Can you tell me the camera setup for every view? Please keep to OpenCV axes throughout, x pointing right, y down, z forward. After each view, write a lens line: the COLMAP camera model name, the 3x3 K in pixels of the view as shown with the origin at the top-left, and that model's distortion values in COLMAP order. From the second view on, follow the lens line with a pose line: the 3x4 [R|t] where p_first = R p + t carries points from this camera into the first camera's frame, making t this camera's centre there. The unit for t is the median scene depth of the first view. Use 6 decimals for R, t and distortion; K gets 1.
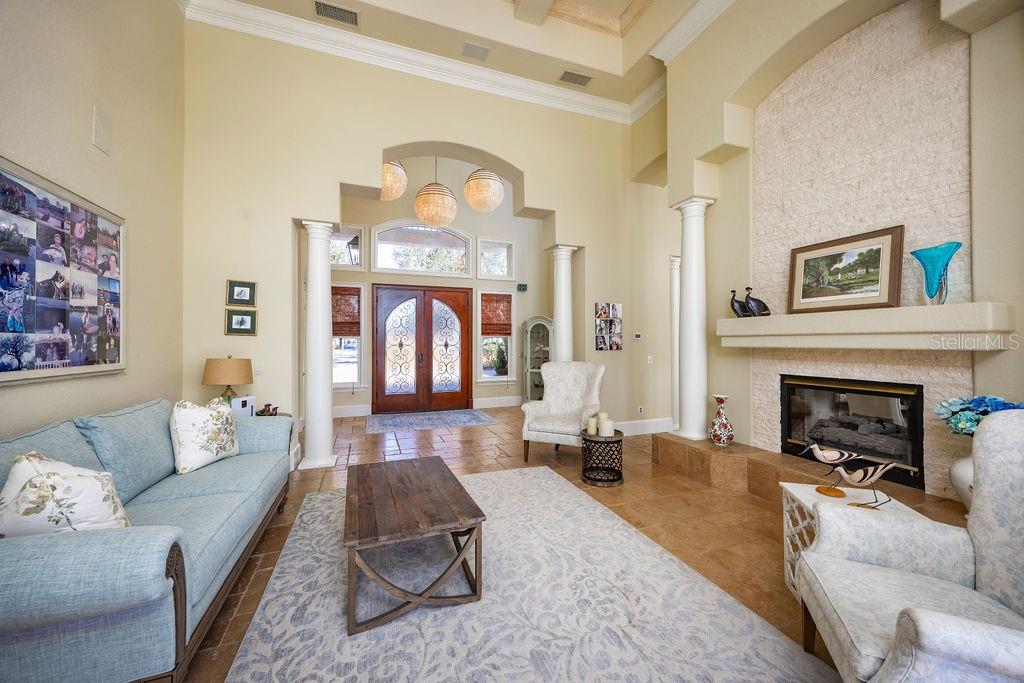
lens RADIAL K [[396.4, 0, 517.6], [0, 396.4, 341.0], [0, 0, 1]] dist [-0.001100, -0.000052]
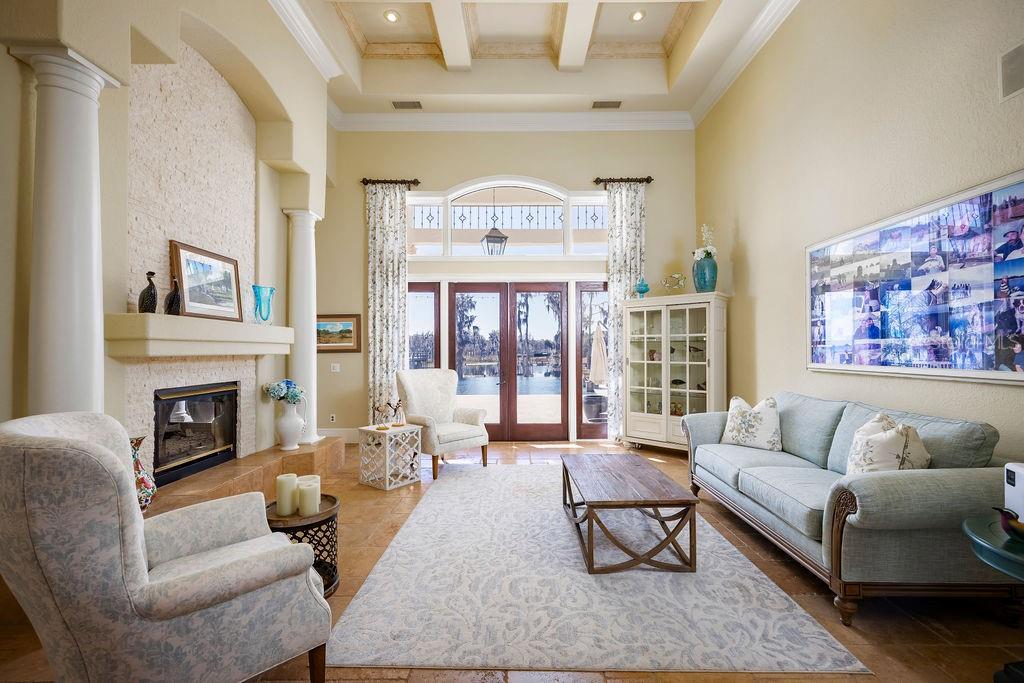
lens RADIAL K [[403.7, 0, 516.3], [0, 403.7, 346.4], [0, 0, 1]] dist [-0.001333, -0.000039]
pose [[-0.931961, 0.008849, 0.362452, -0.364506], [0.003695, 0.999882, -0.014911, 0.015163], [-0.362541, -0.012557, -0.931883, 1.827348]]
